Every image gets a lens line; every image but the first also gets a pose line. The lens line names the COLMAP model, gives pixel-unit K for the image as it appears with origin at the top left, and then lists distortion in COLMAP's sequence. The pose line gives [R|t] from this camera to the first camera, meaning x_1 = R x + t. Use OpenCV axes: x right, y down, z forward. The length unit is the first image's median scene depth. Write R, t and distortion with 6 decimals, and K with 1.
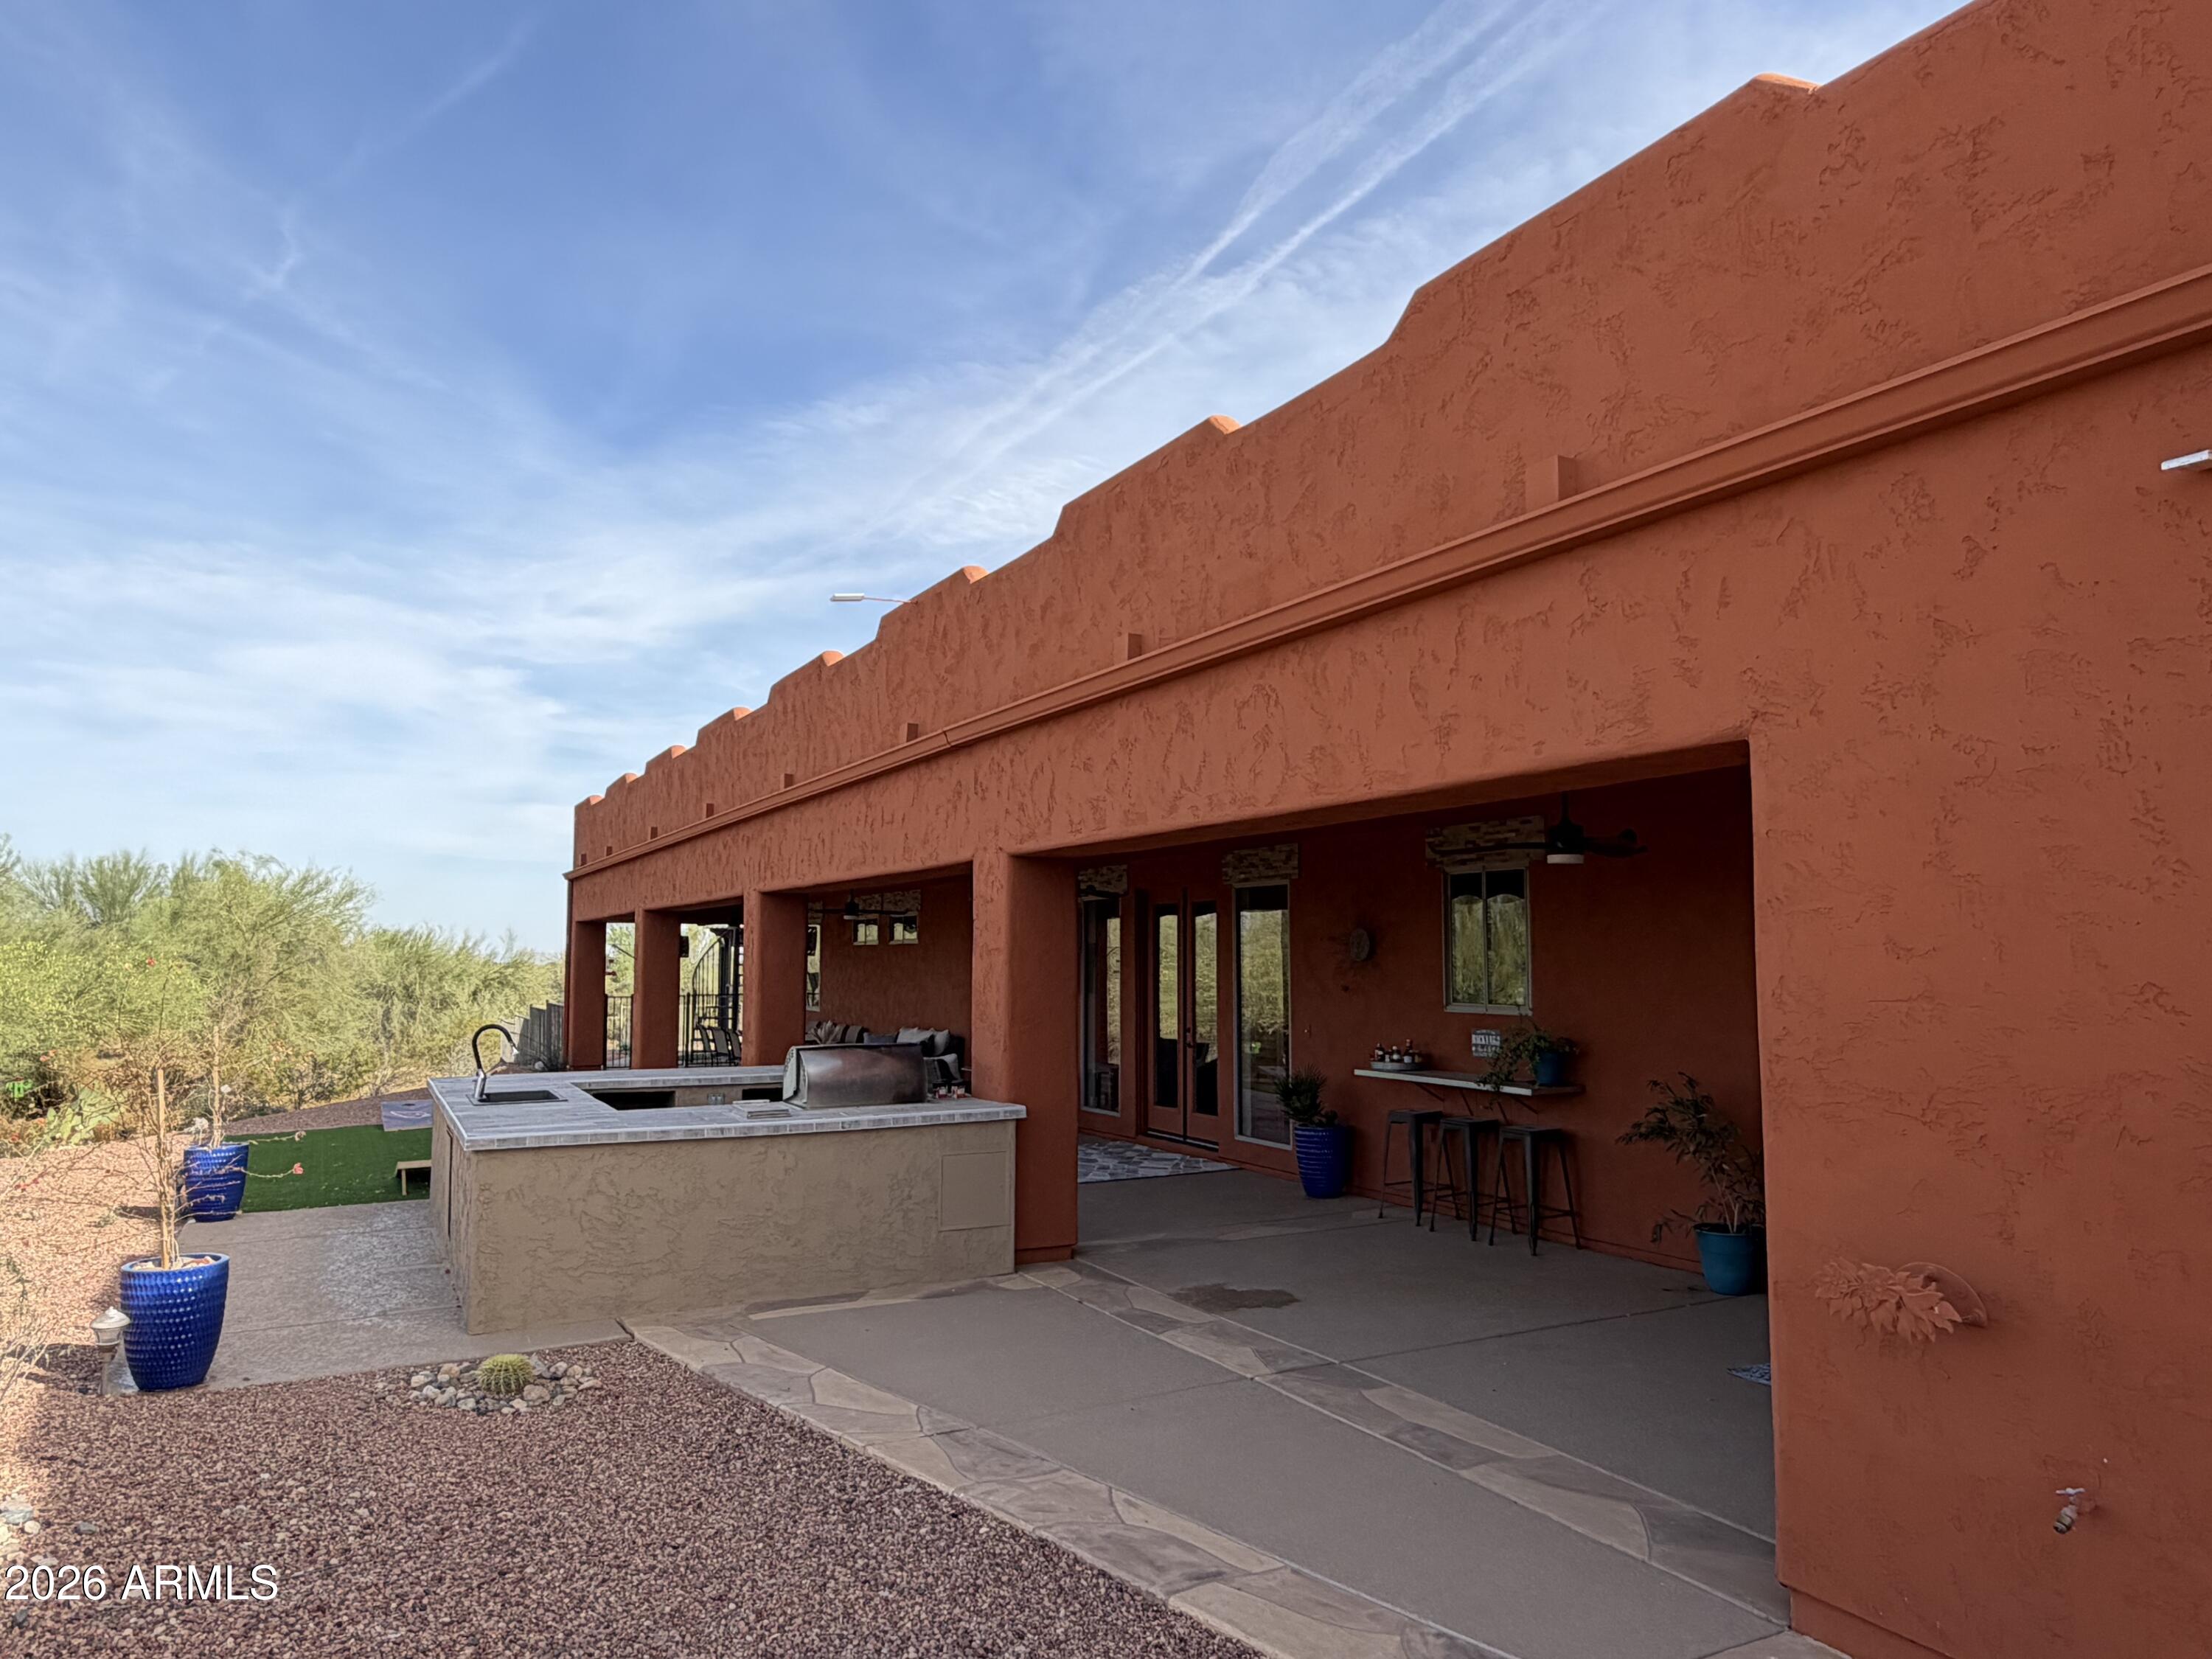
lens RADIAL K [[1480.9, 0, 1108.4], [0, 1480.9, 835.4], [0, 0, 1]] dist [0.030401, -0.001103]
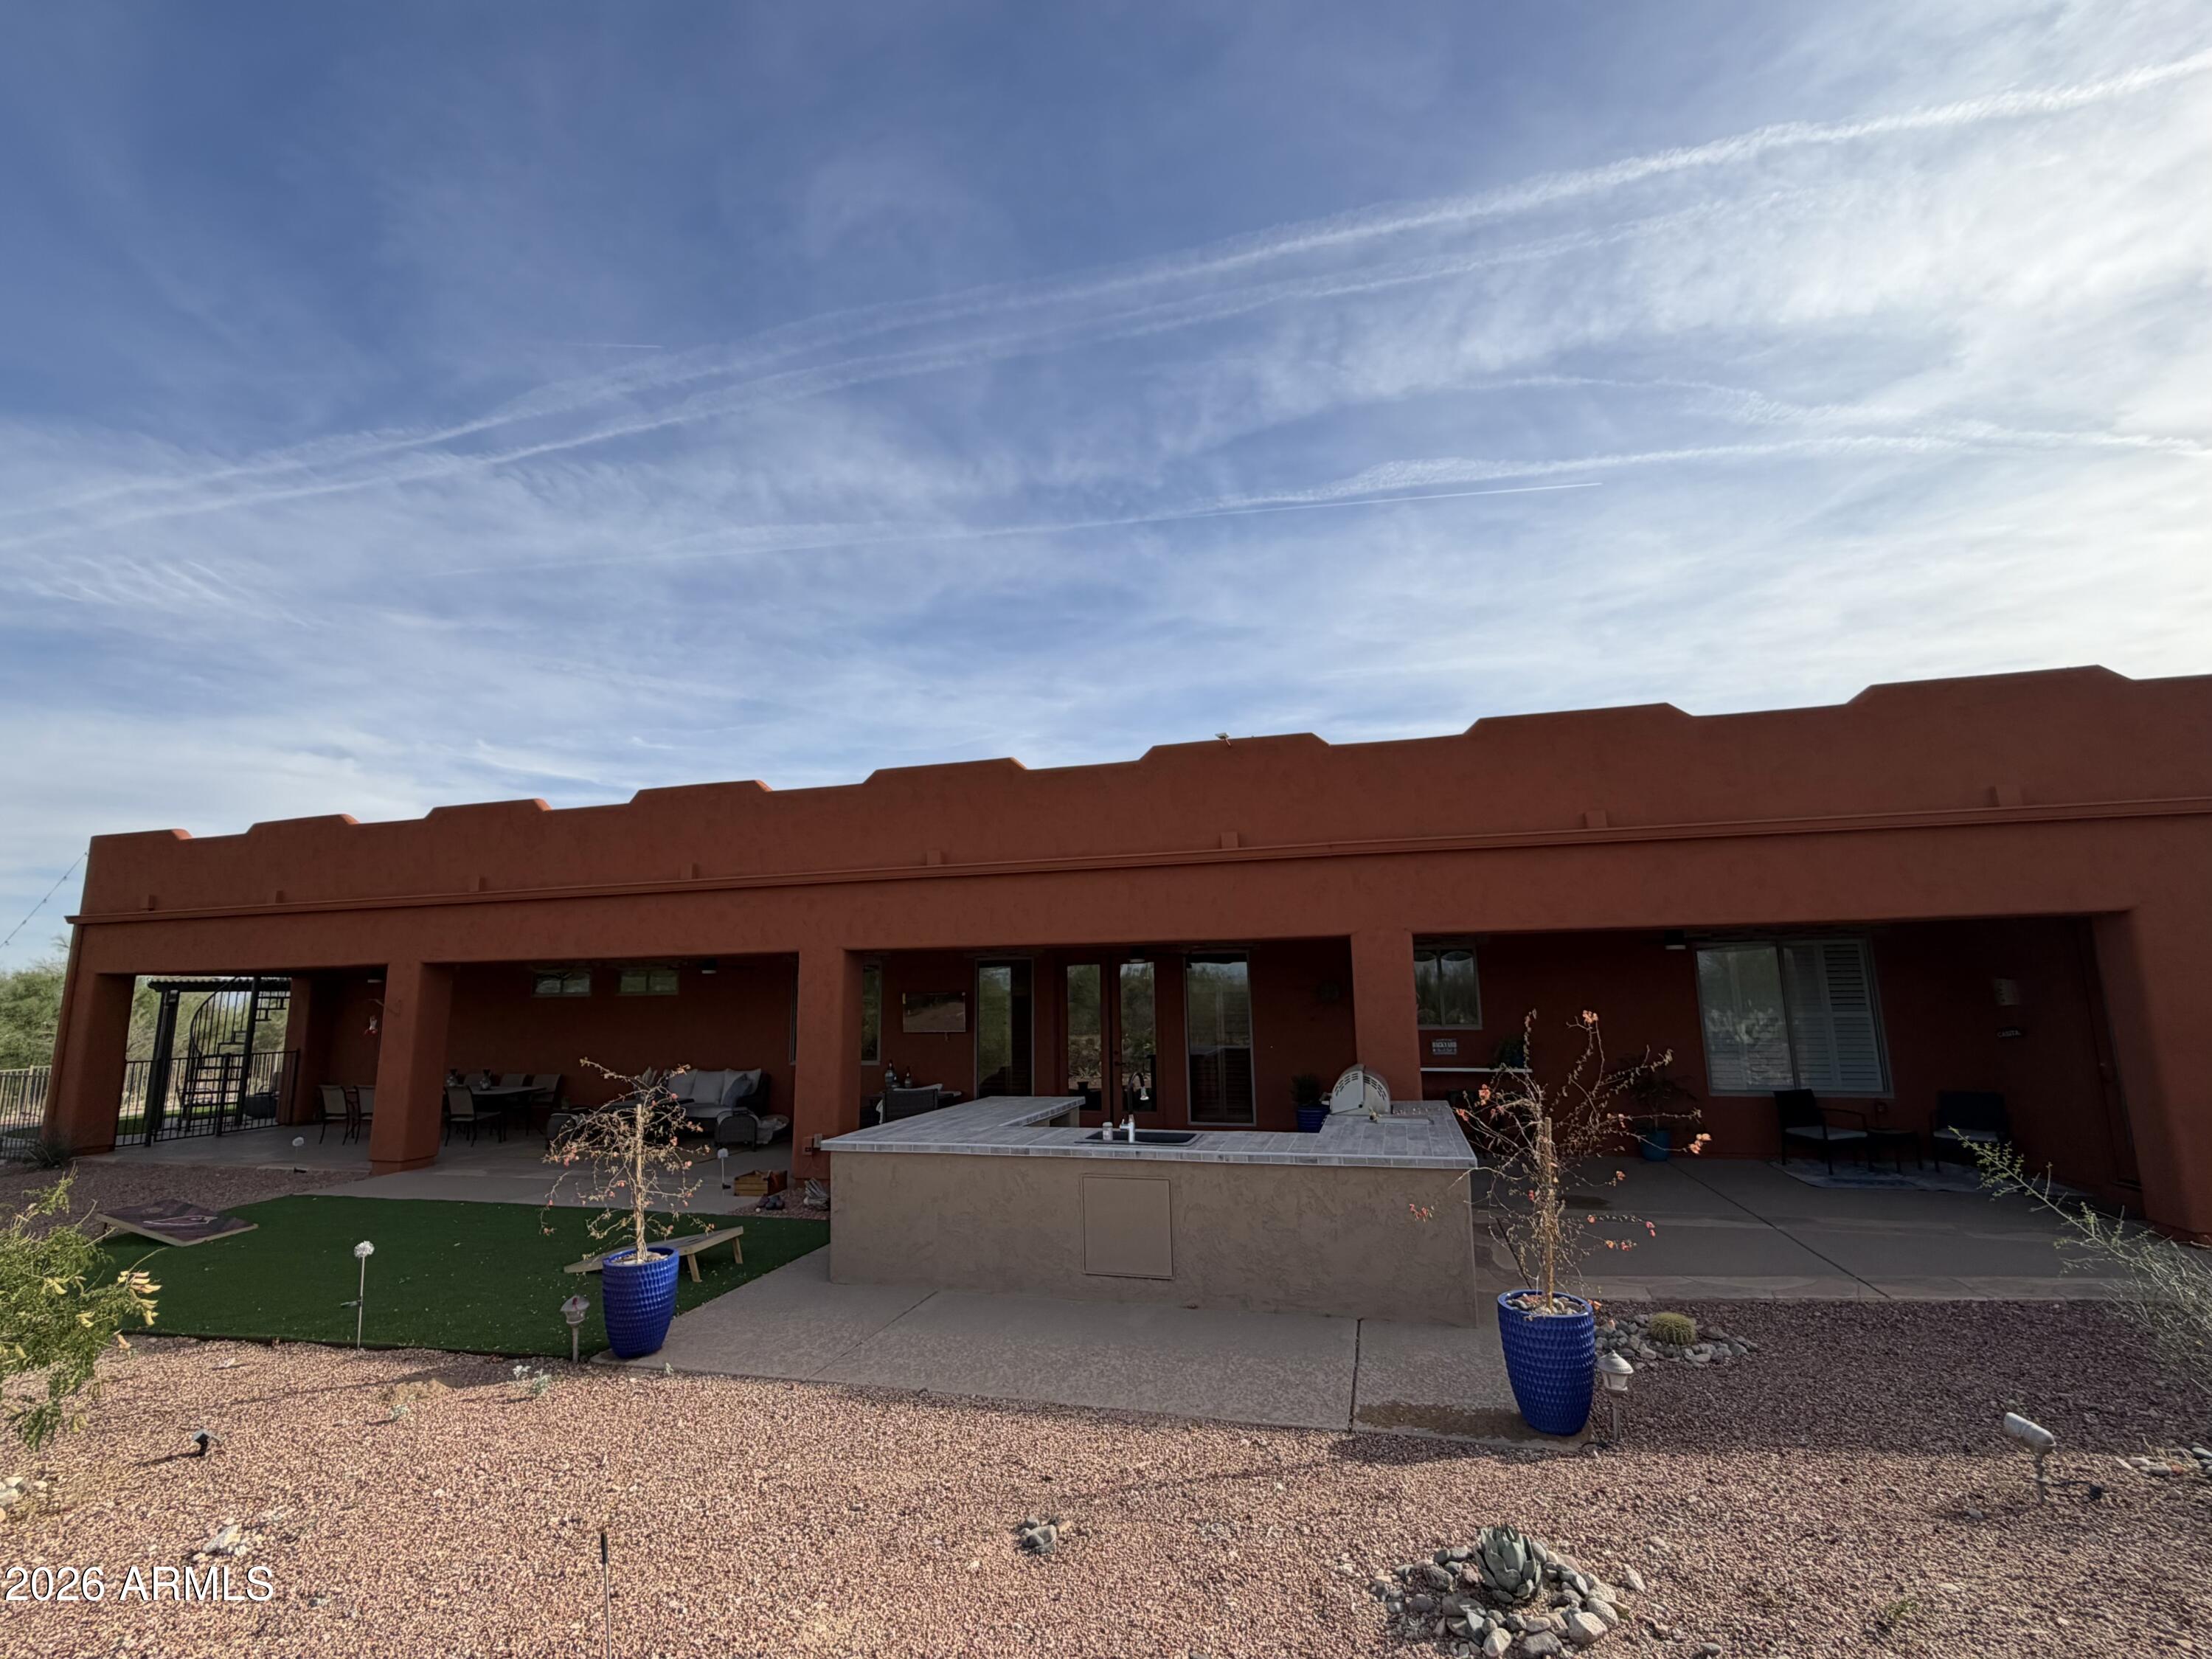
lens RADIAL K [[971.1, 0, 1105.2], [0, 971.1, 823.6], [0, 0, 1]] dist [0.003438, 0.000503]
pose [[0.682255, 0.112097, 0.722469, -0.368973], [-0.043694, 0.992661, -0.112757, 0.009911], [-0.729807, 0.045361, 0.682147, 0.198876]]
